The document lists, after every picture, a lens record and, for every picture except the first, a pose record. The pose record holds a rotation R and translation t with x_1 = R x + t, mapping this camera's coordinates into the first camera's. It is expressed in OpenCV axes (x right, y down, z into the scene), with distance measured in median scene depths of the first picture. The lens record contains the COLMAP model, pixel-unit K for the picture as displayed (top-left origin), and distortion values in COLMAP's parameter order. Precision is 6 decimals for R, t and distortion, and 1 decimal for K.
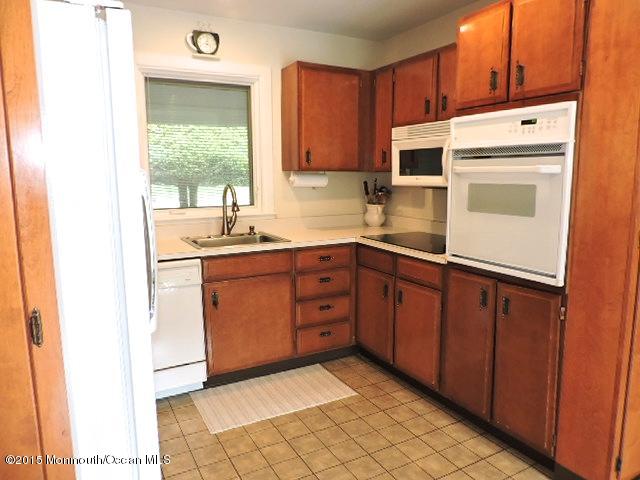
lens RADIAL K [[455.7, 0, 320.3], [0, 455.7, 242.7], [0, 0, 1]] dist [0.001681, -0.002469]
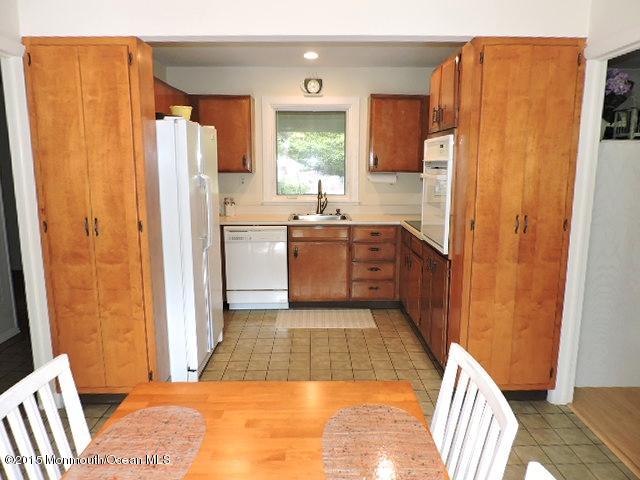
lens RADIAL K [[455.7, 0, 320.2], [0, 455.7, 237.7], [0, 0, 1]] dist [0.001681, -0.002469]
pose [[0.884283, 0.082403, -0.459623, 0.509730], [-0.077179, 0.996560, 0.030179, 0.016024], [0.460529, 0.008787, 0.887601, -0.330837]]
